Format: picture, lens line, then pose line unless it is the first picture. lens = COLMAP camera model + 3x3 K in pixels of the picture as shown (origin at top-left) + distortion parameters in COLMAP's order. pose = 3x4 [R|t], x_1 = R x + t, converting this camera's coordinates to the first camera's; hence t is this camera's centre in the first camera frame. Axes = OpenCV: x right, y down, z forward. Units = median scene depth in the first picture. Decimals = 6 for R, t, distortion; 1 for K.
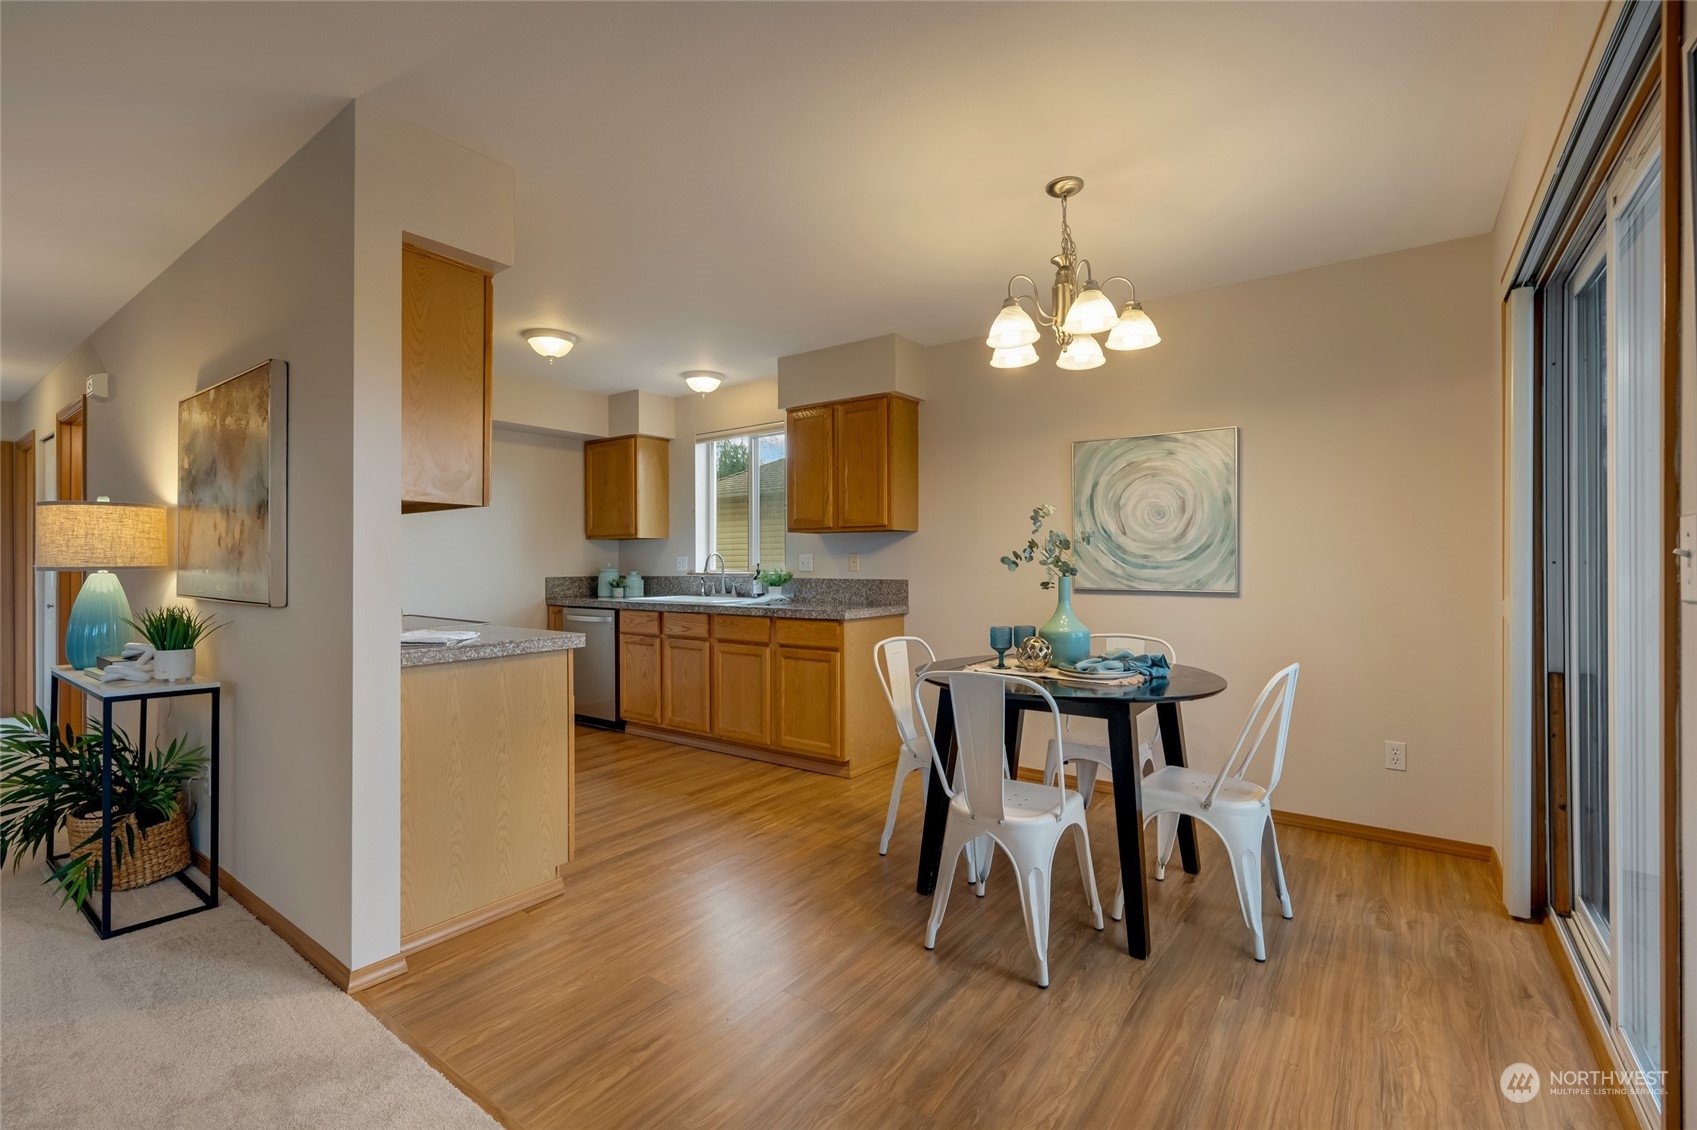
lens RADIAL K [[745.5, 0, 850.0], [0, 745.5, 560.1], [0, 0, 1]] dist [-0.001119, 0.000654]
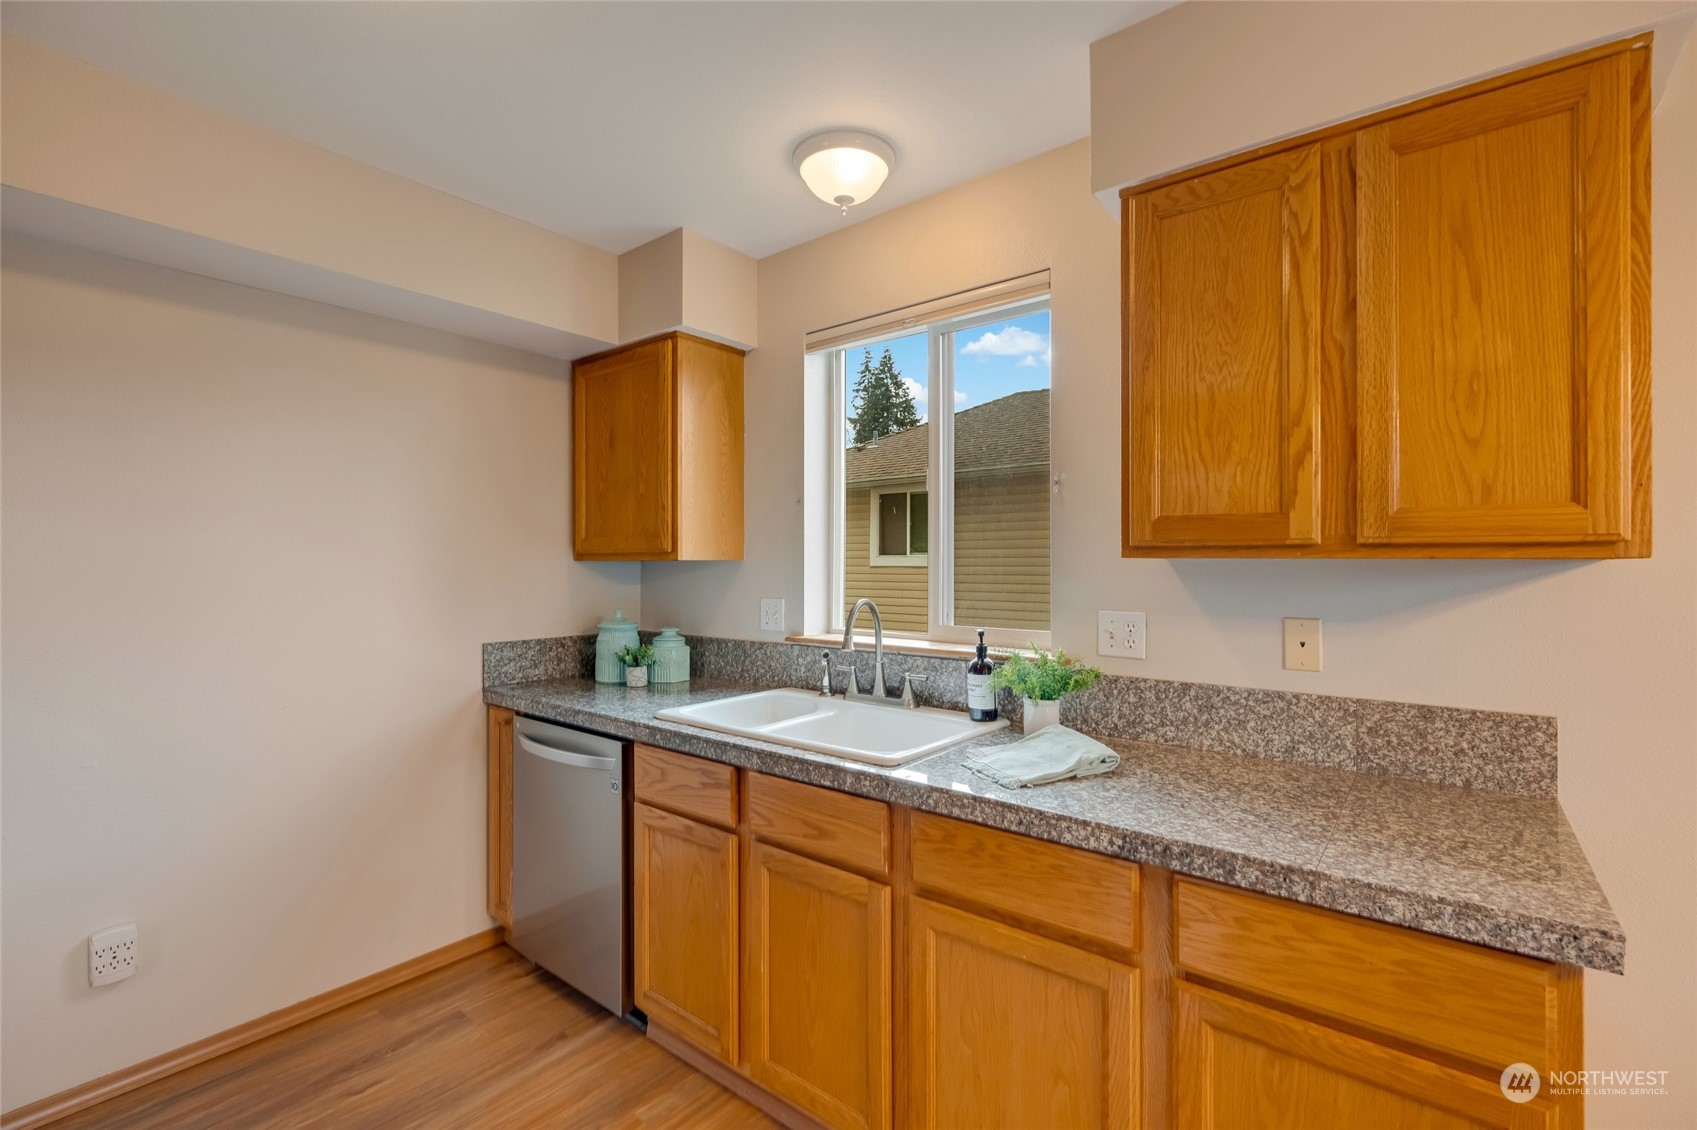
lens RADIAL K [[745.5, 0, 850.0], [0, 745.5, 560.1], [0, 0, 1]] dist [-0.001119, 0.000654]
pose [[0.998886, 0.003775, -0.047041, -0.166246], [-0.003991, 0.999982, -0.004503, -0.029772], [0.047023, 0.004686, 0.998883, 0.576664]]
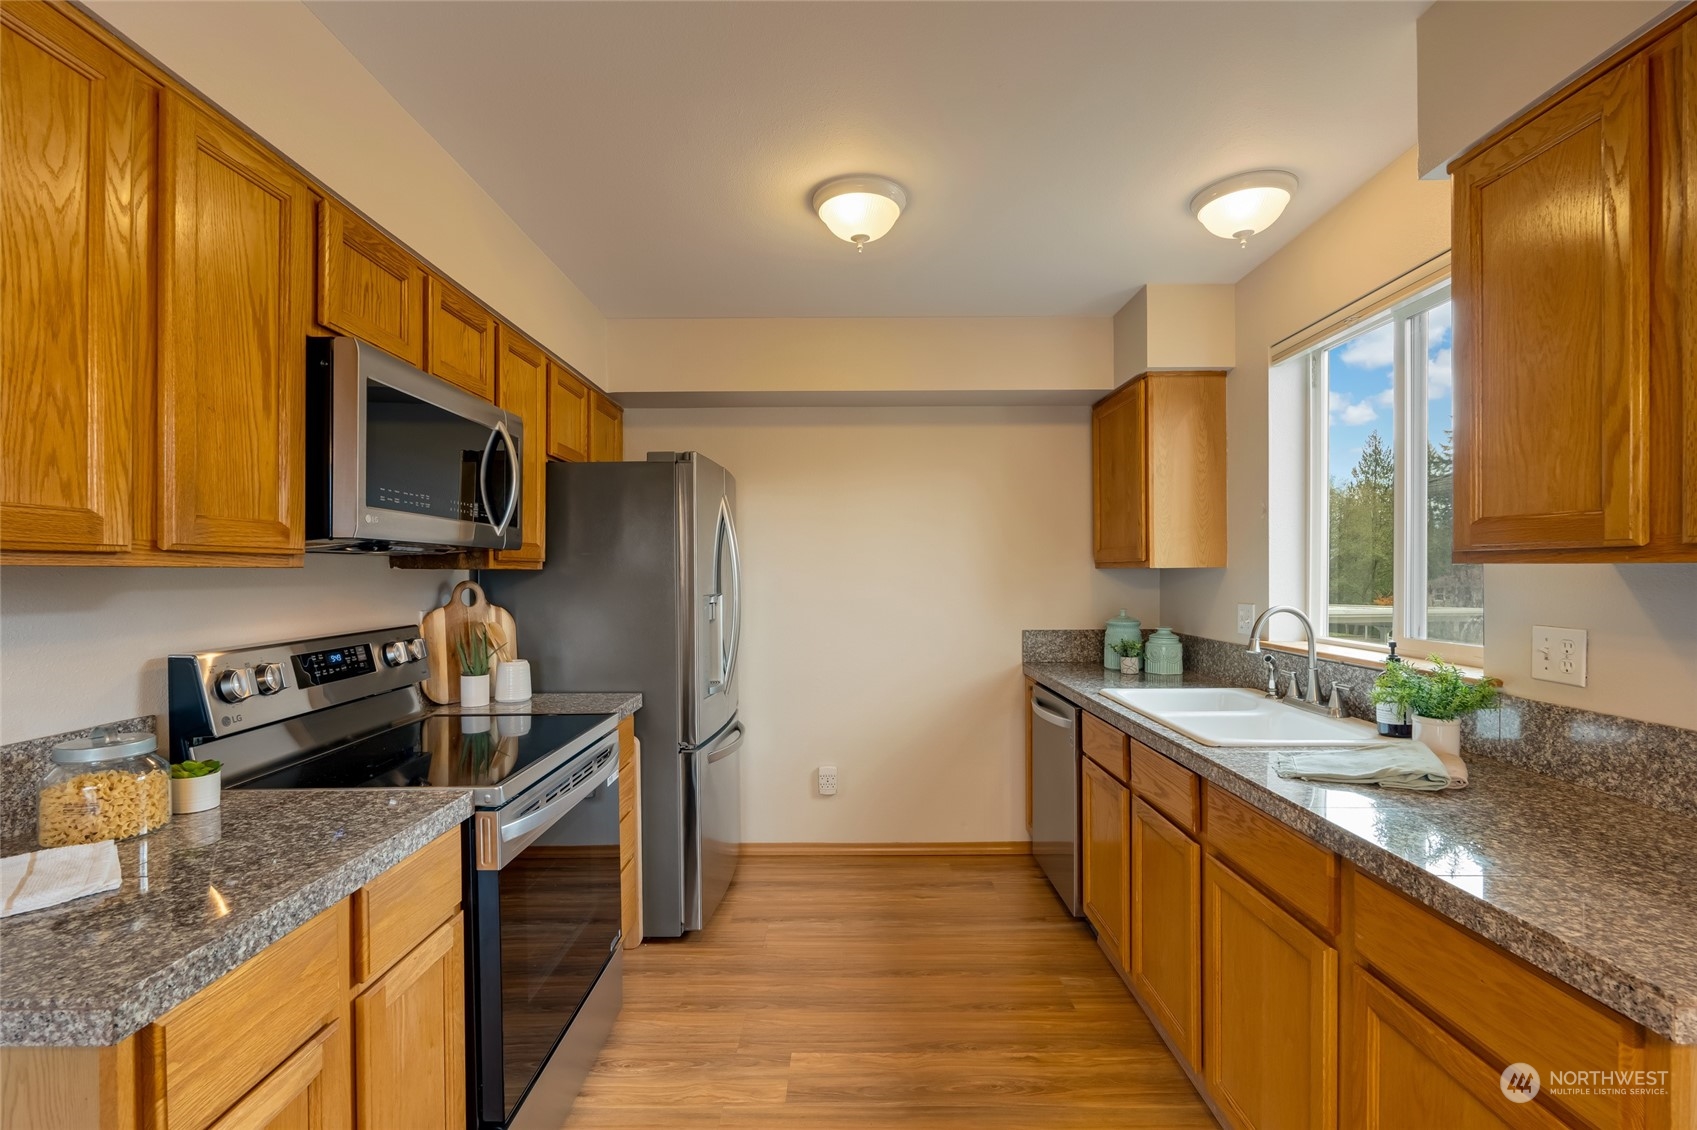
lens RADIAL K [[744.8, 0, 847.9], [0, 744.8, 574.7], [0, 0, 1]] dist [-0.004441, 0.000137]
pose [[0.589451, 0.006328, -0.807779, 0.015013], [0.000028, 0.999969, 0.007853, -0.030498], [0.807804, -0.004652, 0.589433, 0.538006]]
